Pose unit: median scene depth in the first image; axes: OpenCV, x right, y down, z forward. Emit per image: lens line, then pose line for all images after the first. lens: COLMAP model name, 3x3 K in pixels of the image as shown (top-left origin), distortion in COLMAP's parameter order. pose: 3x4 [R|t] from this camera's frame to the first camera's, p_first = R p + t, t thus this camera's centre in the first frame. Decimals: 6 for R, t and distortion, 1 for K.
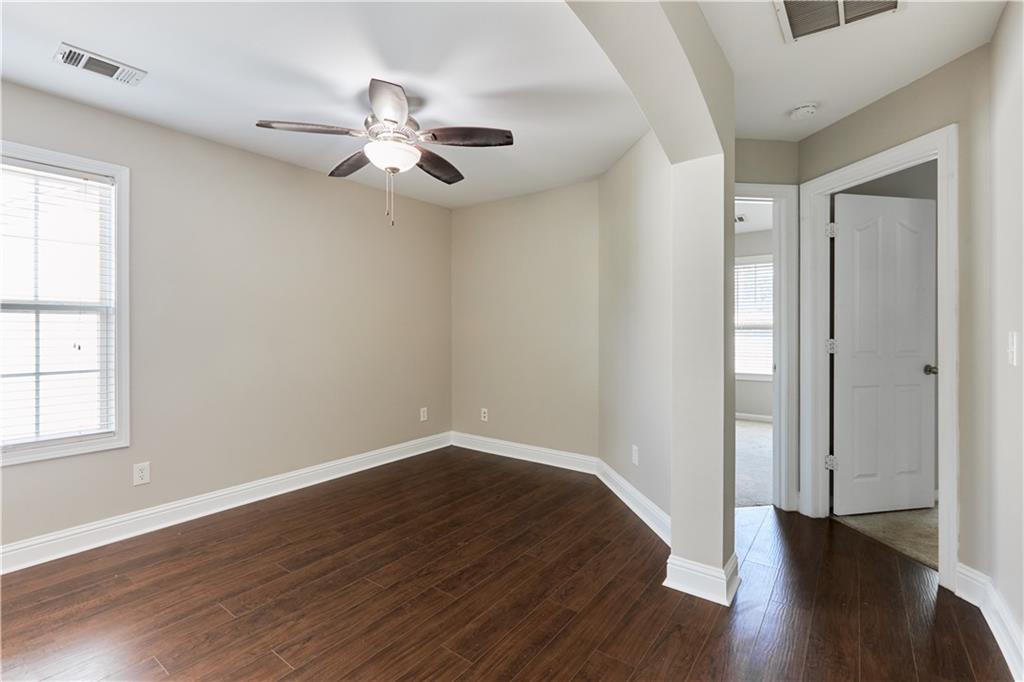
lens RADIAL K [[471.3, 0, 510.8], [0, 471.3, 332.8], [0, 0, 1]] dist [-0.003494, -0.000422]
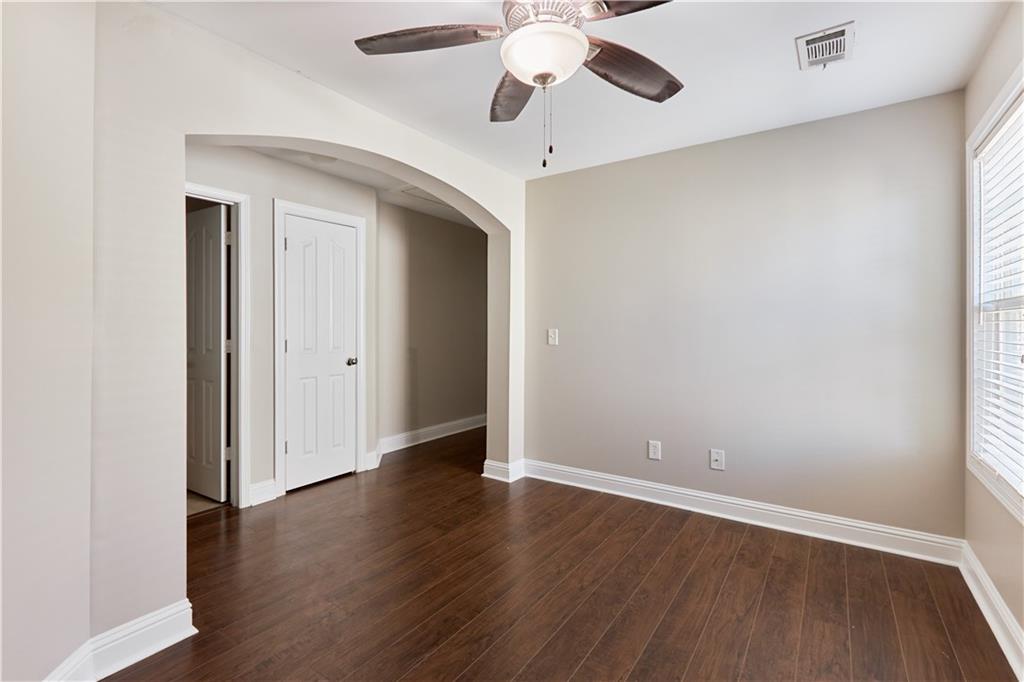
lens RADIAL K [[471.3, 0, 513.4], [0, 471.3, 330.8], [0, 0, 1]] dist [-0.003494, -0.000422]
pose [[-0.999290, 0.000814, -0.037680, -0.212714], [0.000565, 0.999978, 0.006625, -0.013539], [0.037685, 0.006599, -0.999268, 1.863659]]
